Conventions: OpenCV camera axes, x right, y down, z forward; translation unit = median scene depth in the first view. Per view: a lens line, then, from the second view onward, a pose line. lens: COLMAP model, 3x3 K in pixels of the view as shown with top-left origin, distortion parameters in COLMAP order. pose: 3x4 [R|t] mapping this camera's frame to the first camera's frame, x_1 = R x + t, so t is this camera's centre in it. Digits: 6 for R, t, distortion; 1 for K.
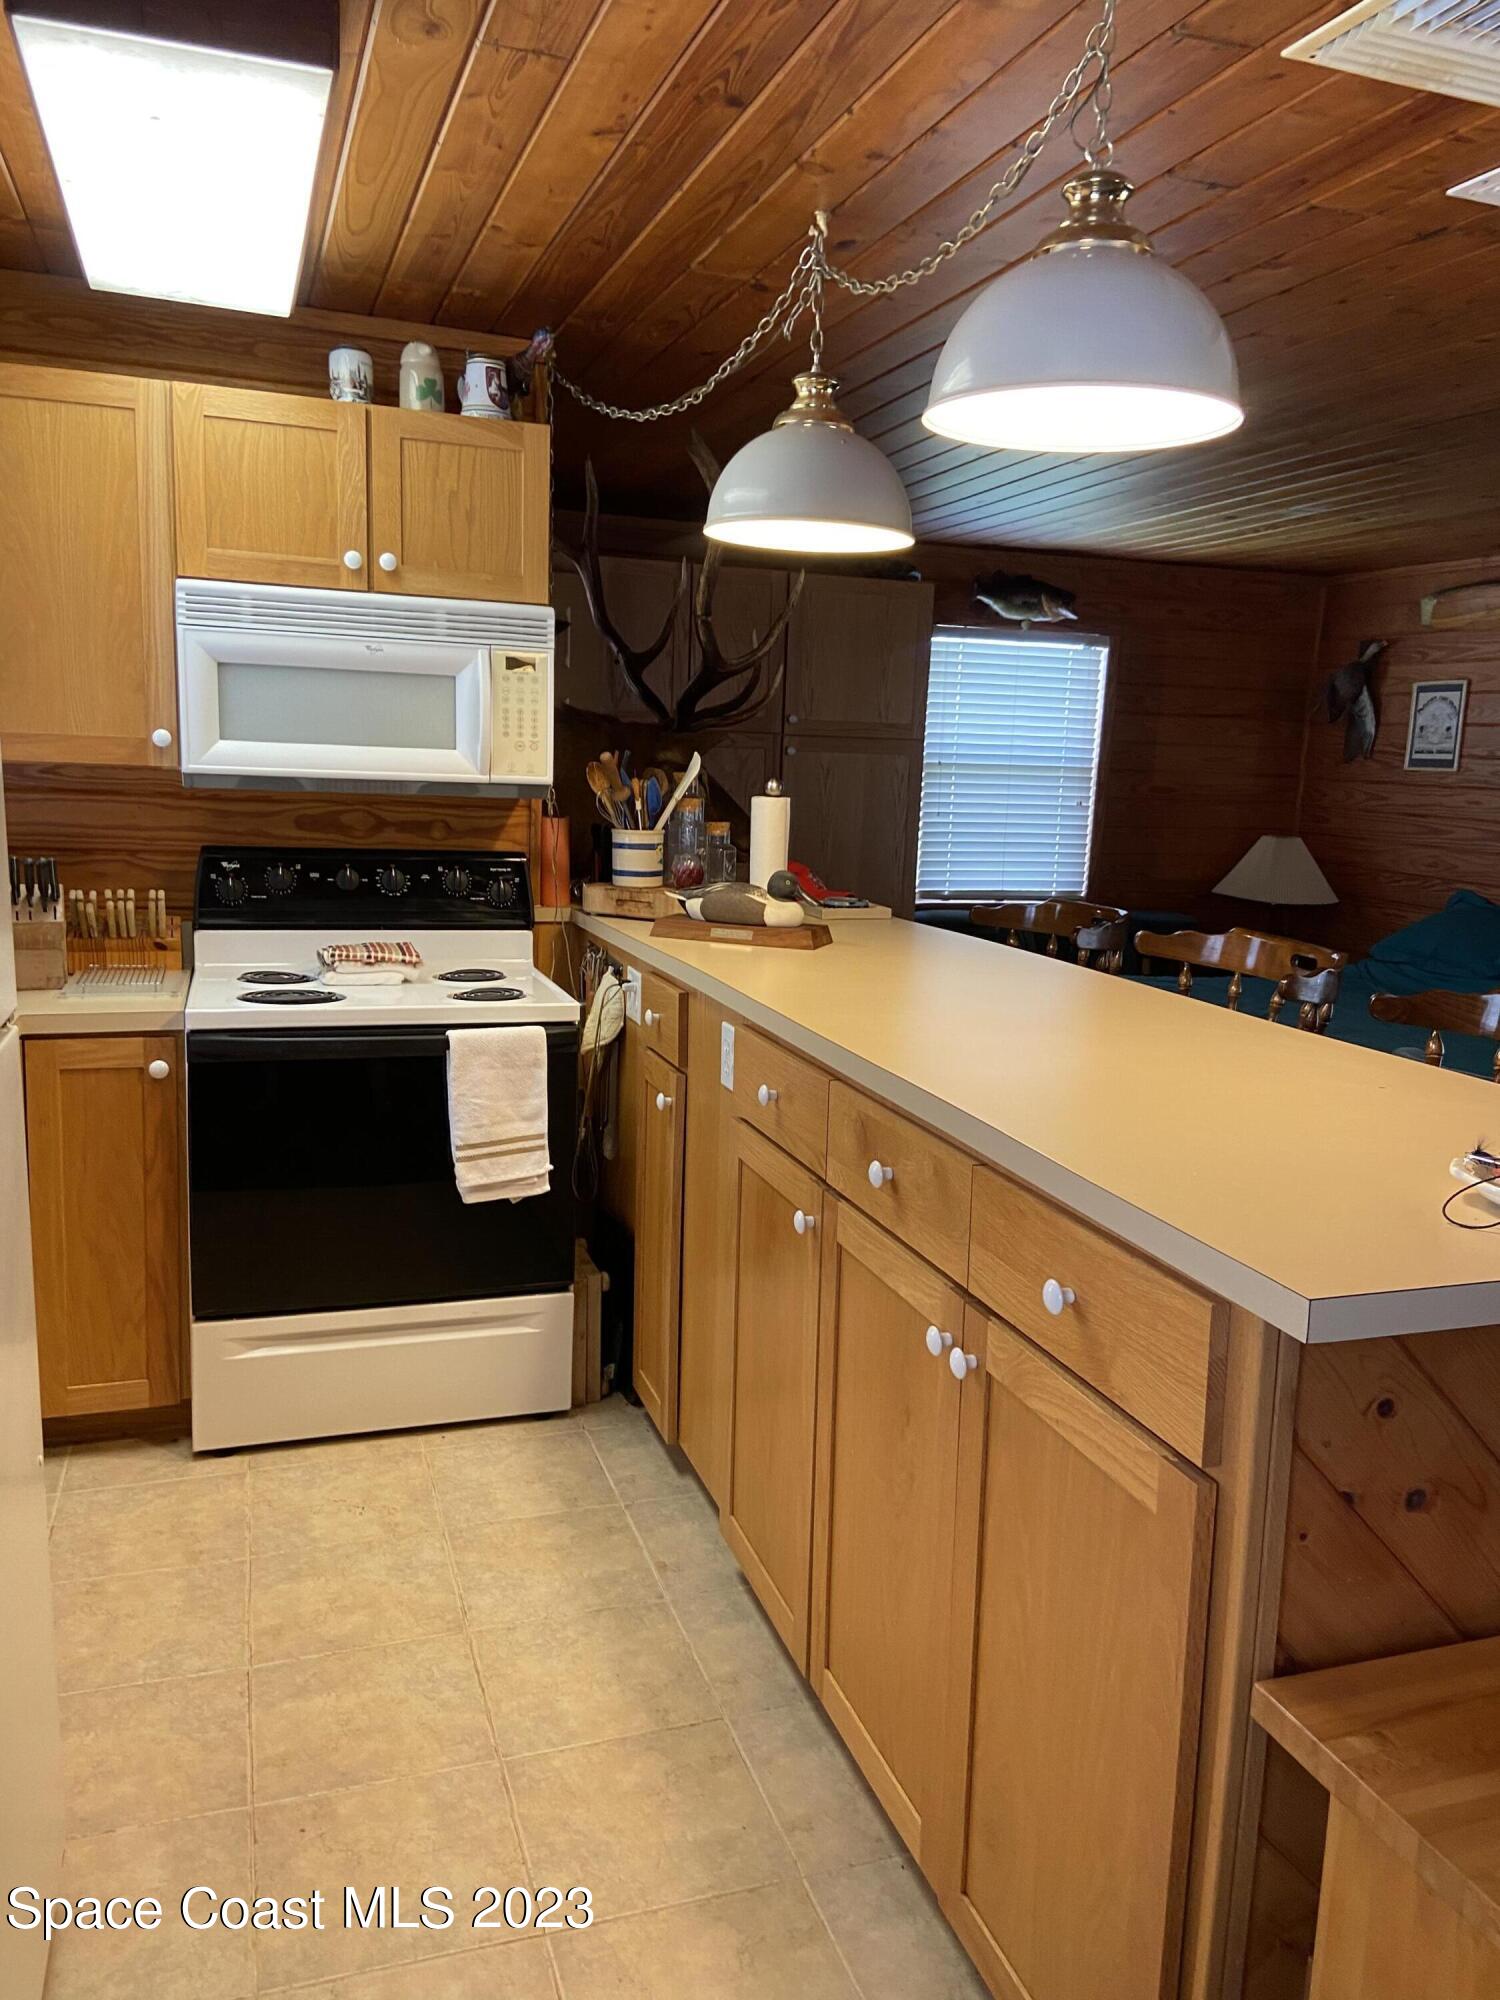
lens RADIAL K [[1486.2, 0, 745.8], [0, 1486.2, 1026.2], [0, 0, 1]] dist [0.122168, -0.173934]
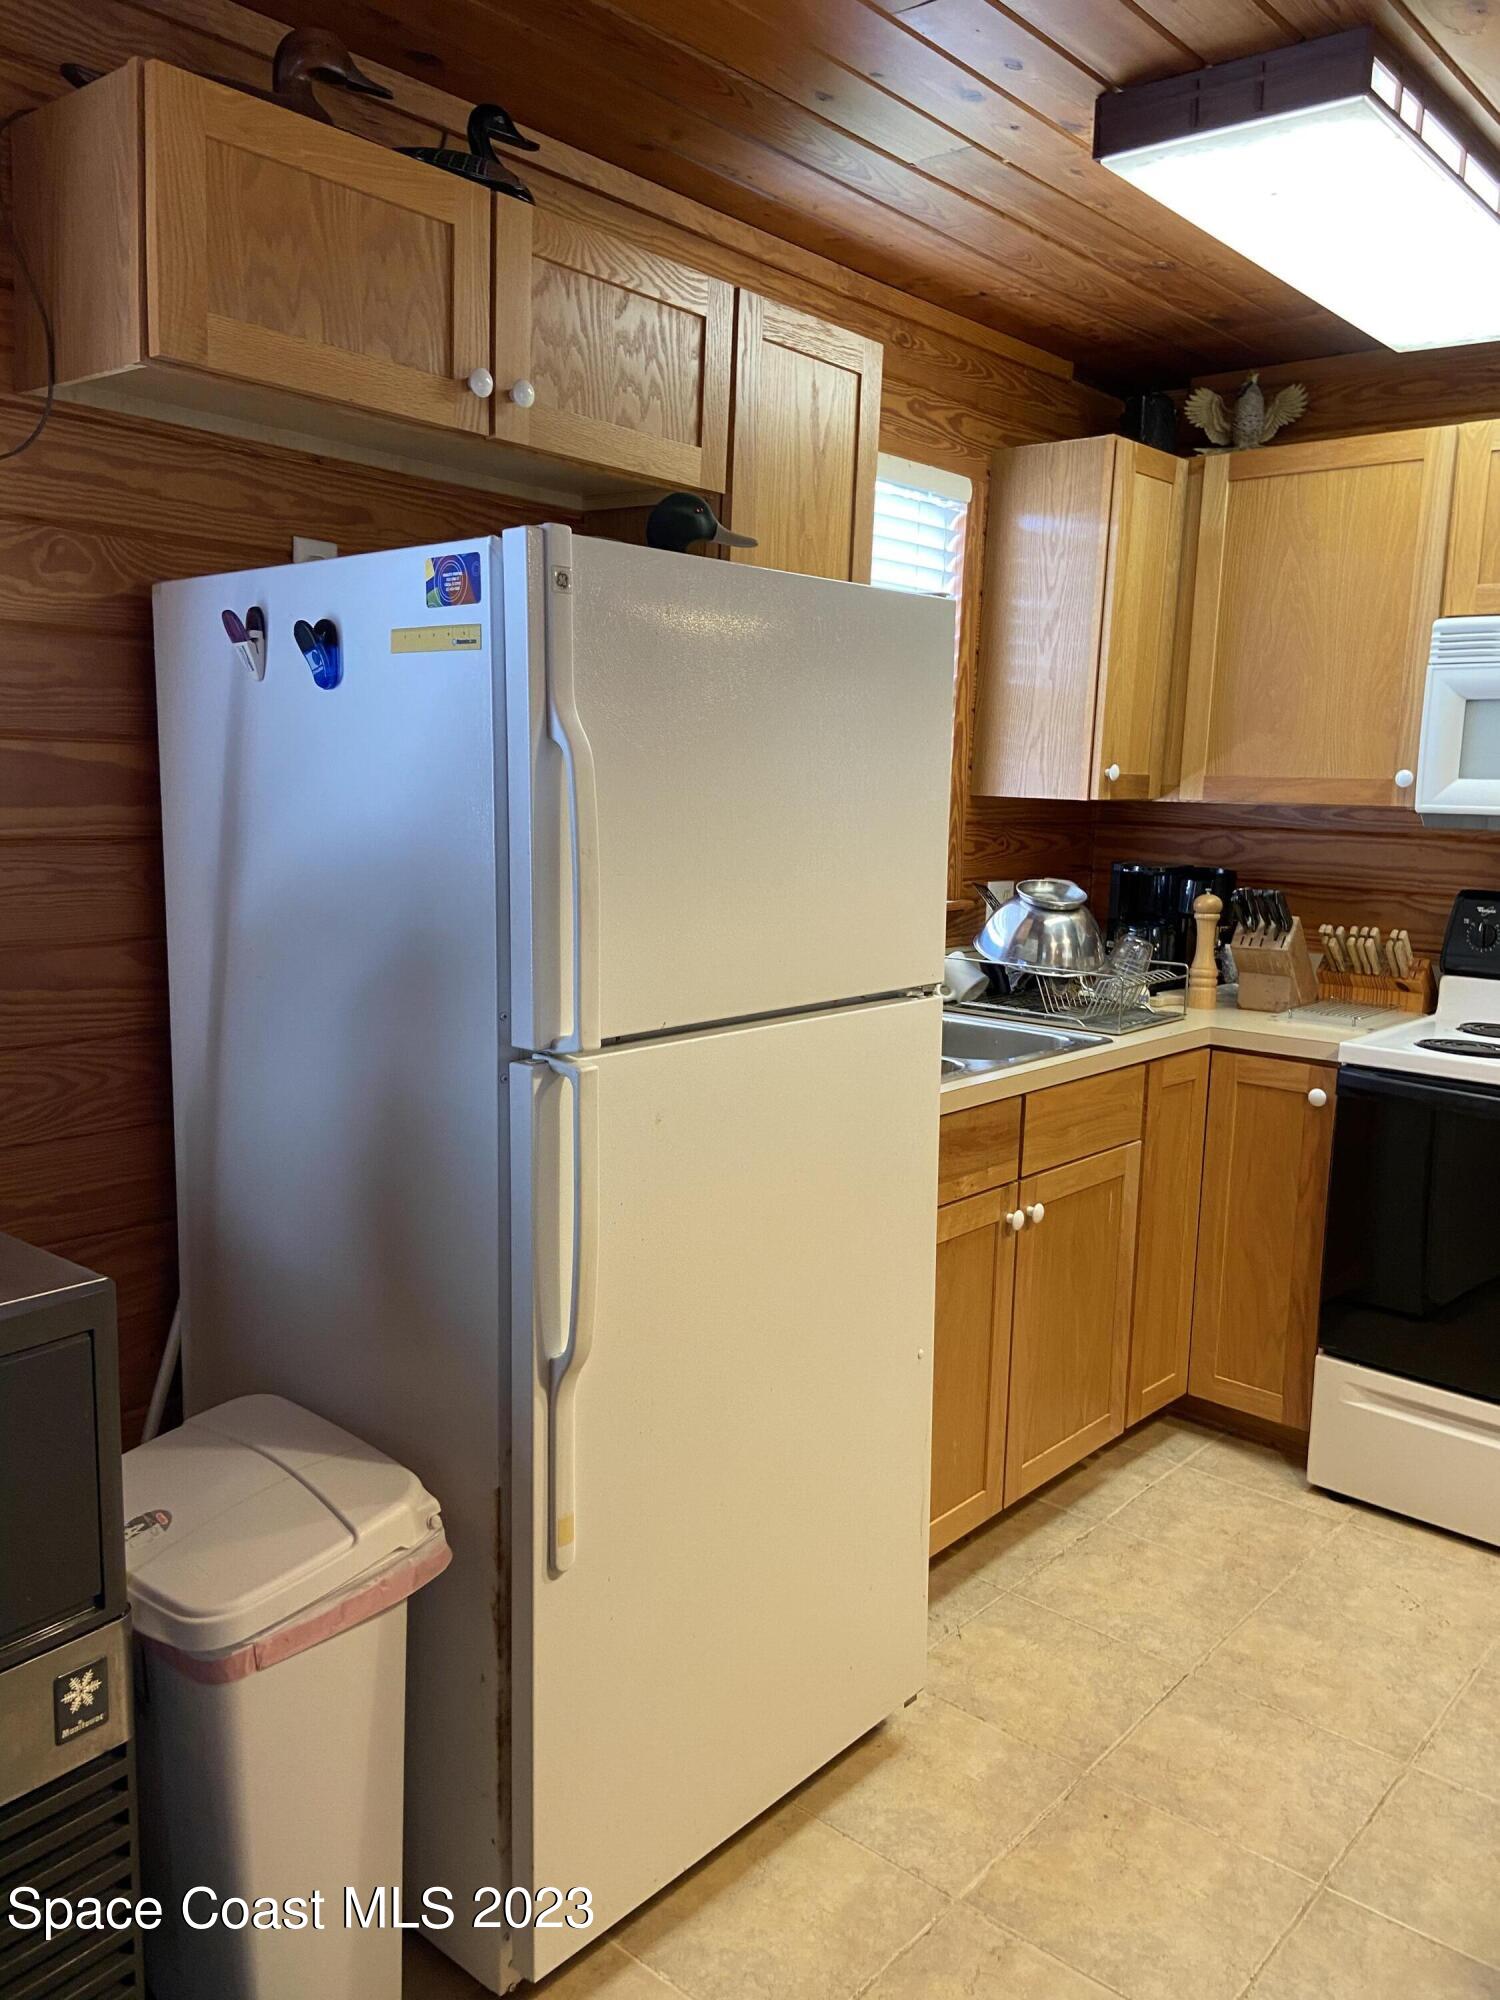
lens RADIAL K [[1470.9, 0, 757.9], [0, 1470.9, 1004.3], [0, 0, 1]] dist [0.117472, -0.165057]
pose [[0.506675, 0.109120, -0.855204, 0.269789], [-0.158602, 0.986826, 0.031948, -0.006071], [0.847423, 0.119450, 0.517306, 0.139680]]
